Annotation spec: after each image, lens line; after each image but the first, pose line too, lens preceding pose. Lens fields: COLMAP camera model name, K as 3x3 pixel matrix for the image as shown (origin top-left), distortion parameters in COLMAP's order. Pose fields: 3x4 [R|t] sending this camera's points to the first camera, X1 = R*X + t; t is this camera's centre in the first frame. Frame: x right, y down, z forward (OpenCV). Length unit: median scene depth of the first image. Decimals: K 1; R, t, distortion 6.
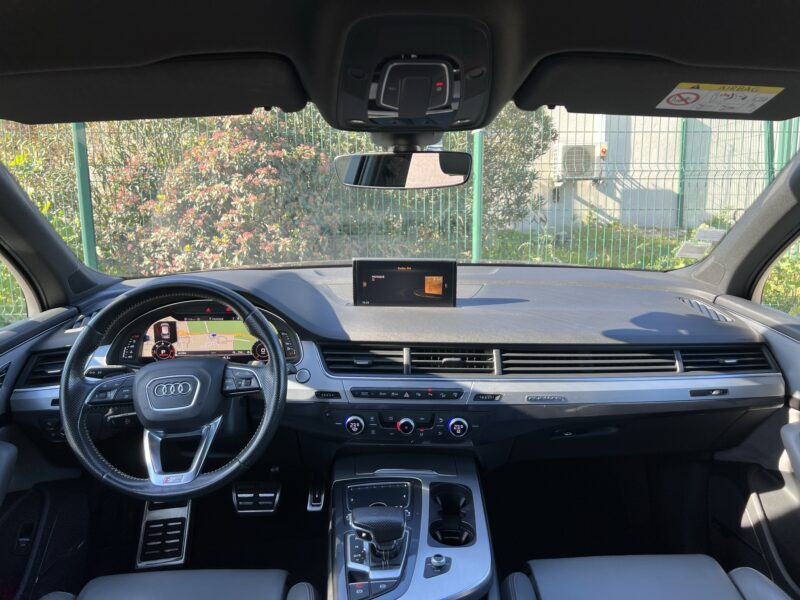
lens RADIAL K [[600.8, 0, 404.9], [0, 600.8, 307.7], [0, 0, 1]] dist [0.044351, -0.056009]
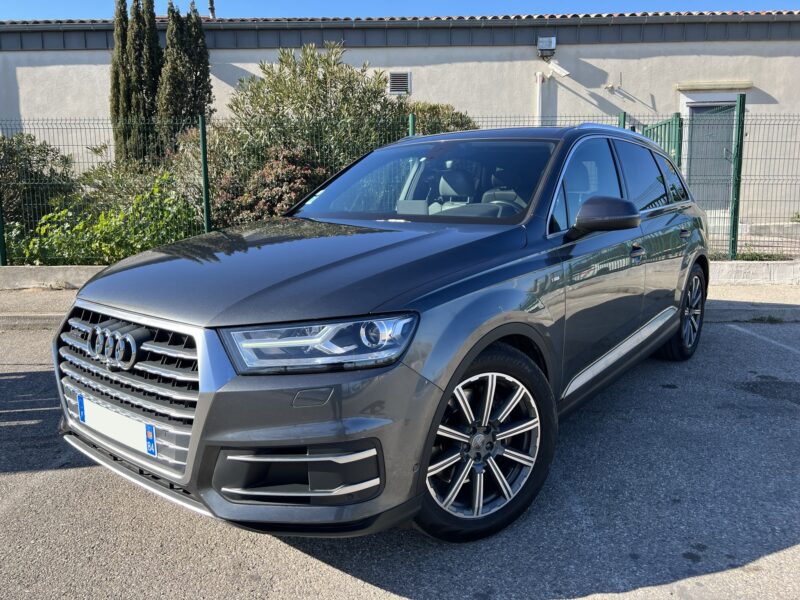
lens RADIAL K [[600.8, 0, 399.1], [0, 600.8, 297.9], [0, 0, 1]] dist [0.044351, -0.056009]
pose [[0.999202, 0.000766, -0.039946, 0.486283], [-0.002724, 0.998796, -0.048984, 0.714971], [0.039860, 0.049054, 0.998000, -2.654213]]
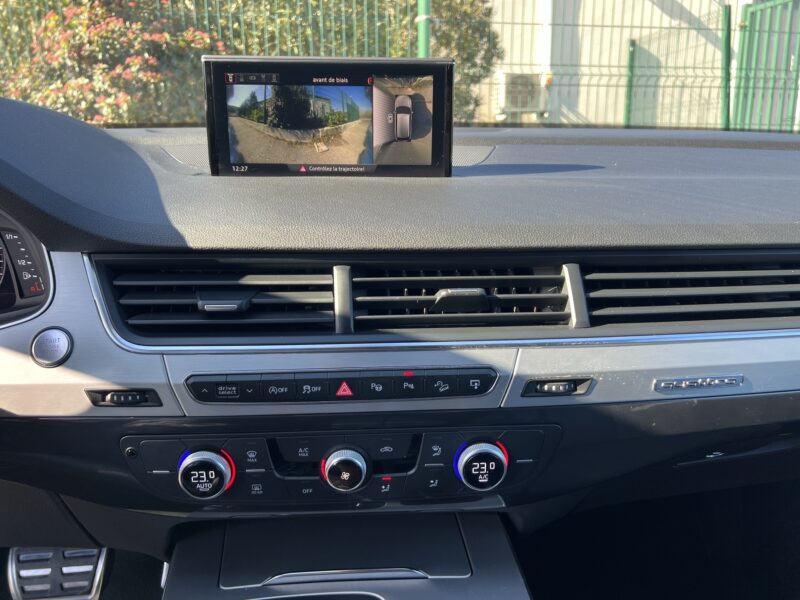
lens RADIAL K [[600.8, 0, 402.2], [0, 600.8, 309.7], [0, 0, 1]] dist [0.044351, -0.056009]
pose [[0.993982, -0.026853, 0.106197, 0.000359], [0.018193, 0.996492, 0.081689, 0.062313], [-0.108018, -0.079266, 0.990984, 0.593420]]
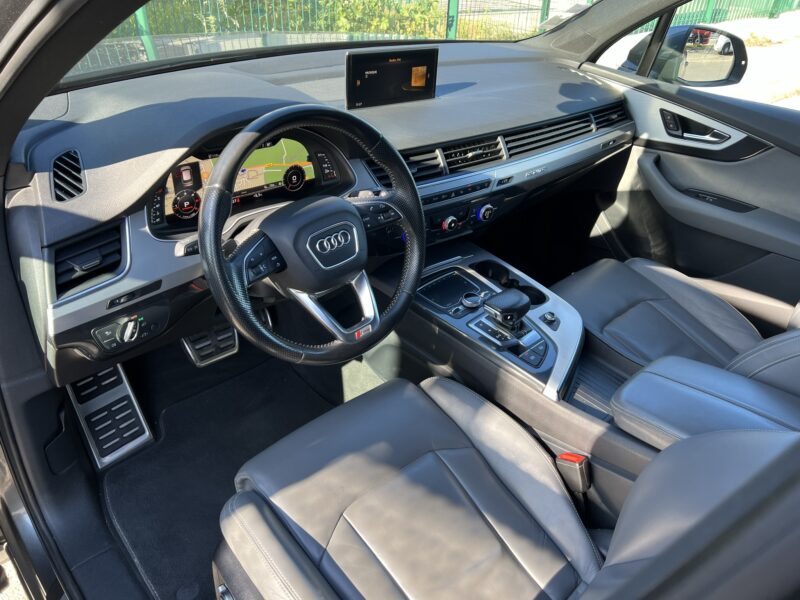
lens RADIAL K [[600.8, 0, 395.6], [0, 600.8, 297.1], [0, 0, 1]] dist [0.044351, -0.056009]
pose [[0.763913, -0.303493, 0.569499, -0.672212], [0.073935, 0.917858, 0.389963, -0.098136], [-0.641070, -0.255792, 0.723602, 0.248424]]
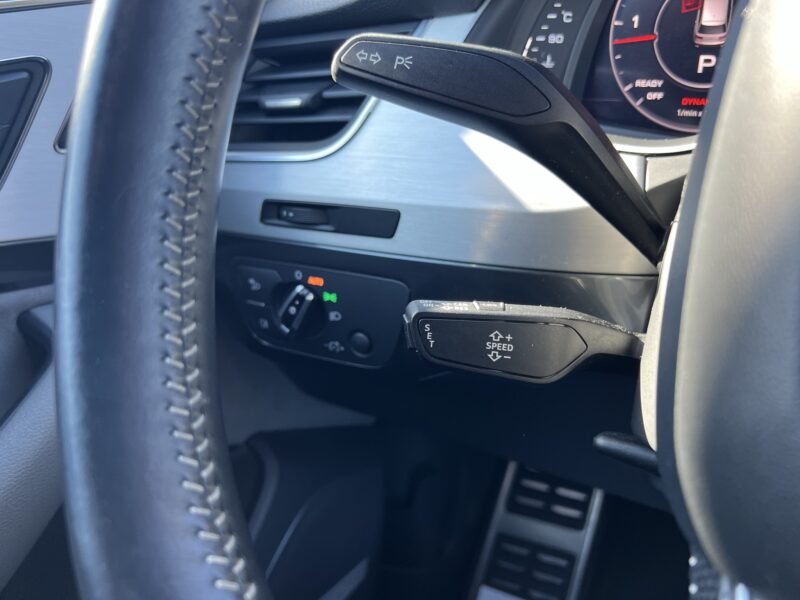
lens RADIAL K [[620.7, 0, 406.4], [0, 620.7, 305.1], [0, 0, 1]] dist [-0.005754, -0.000983]
pose [[0.828172, 0.197476, -0.524532, -0.342562], [-0.116258, 0.976045, 0.183904, 0.126146], [0.548284, -0.091323, 0.831291, 0.736983]]
